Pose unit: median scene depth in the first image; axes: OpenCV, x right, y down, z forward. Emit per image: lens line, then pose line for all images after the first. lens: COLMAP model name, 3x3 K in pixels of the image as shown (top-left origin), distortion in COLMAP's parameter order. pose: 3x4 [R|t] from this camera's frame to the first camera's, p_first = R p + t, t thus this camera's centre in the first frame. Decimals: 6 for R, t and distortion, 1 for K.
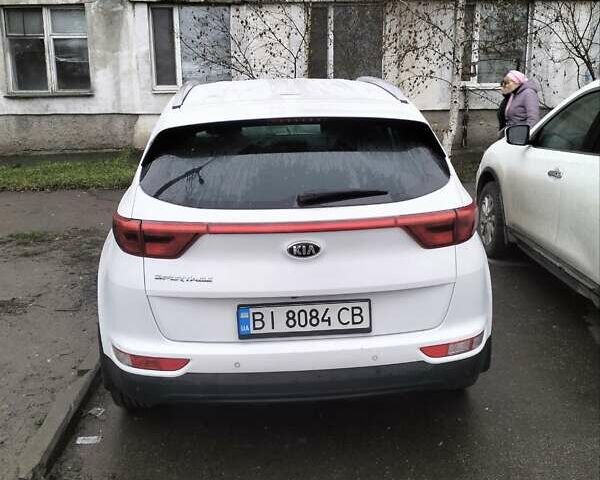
lens RADIAL K [[628.4, 0, 300.5], [0, 628.4, 242.0], [0, 0, 1]] dist [0.021767, 0.000000]
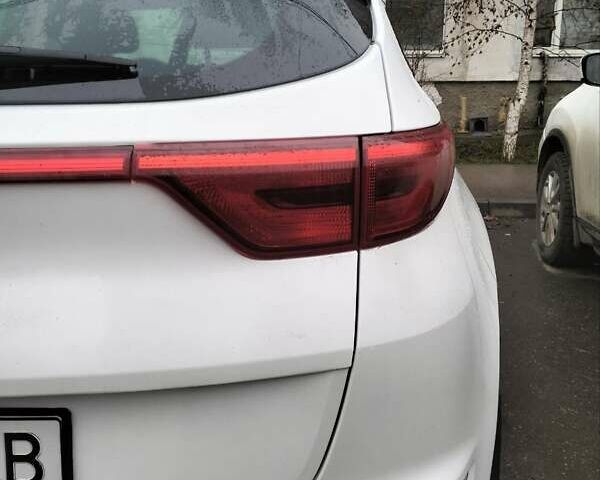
lens RADIAL K [[628.4, 0, 303.3], [0, 628.4, 243.0], [0, 0, 1]] dist [0.021767, 0.000000]
pose [[0.992892, 0.041186, -0.111661, 0.124048], [-0.039182, 0.999030, 0.020080, -0.001936], [0.112380, -0.015562, 0.993543, 0.334321]]
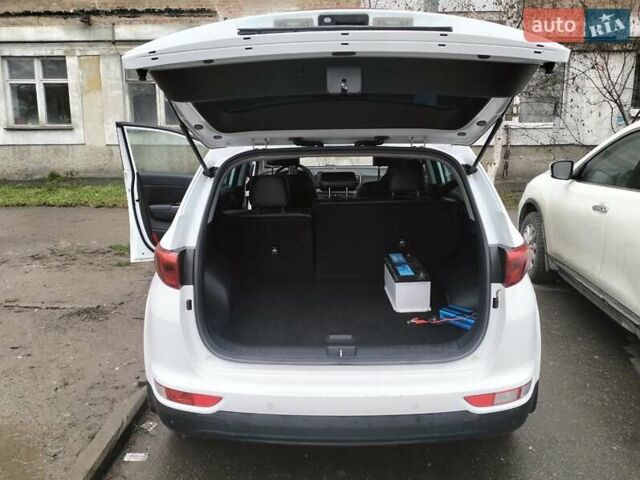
lens RADIAL K [[513.6, 0, 322.8], [0, 513.6, 240.0], [0, 0, 1]] dist [0.021304, -0.045859]
pose [[0.996305, 0.028778, -0.080918, 0.016597], [-0.030498, 0.999333, -0.020097, -0.020481], [0.080285, 0.022491, 0.996518, 0.099142]]
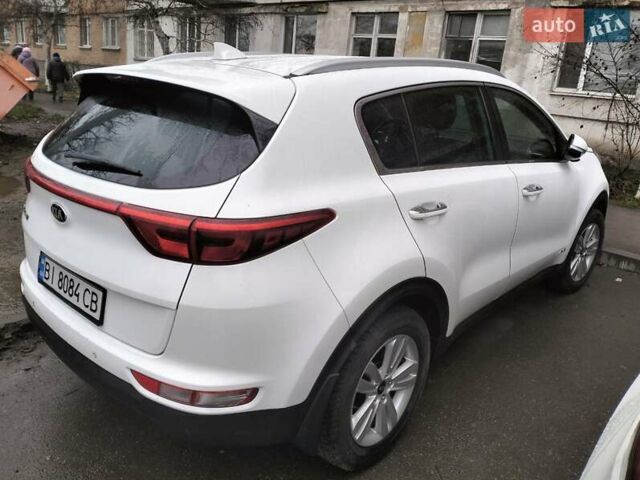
lens RADIAL K [[513.6, 0, 323.0], [0, 513.6, 237.9], [0, 0, 1]] dist [0.021304, -0.045859]
pose [[0.692065, 0.278129, -0.666101, 0.367322], [-0.251945, 0.957827, 0.138172, -0.072230], [0.676439, 0.072197, 0.732951, 0.323608]]
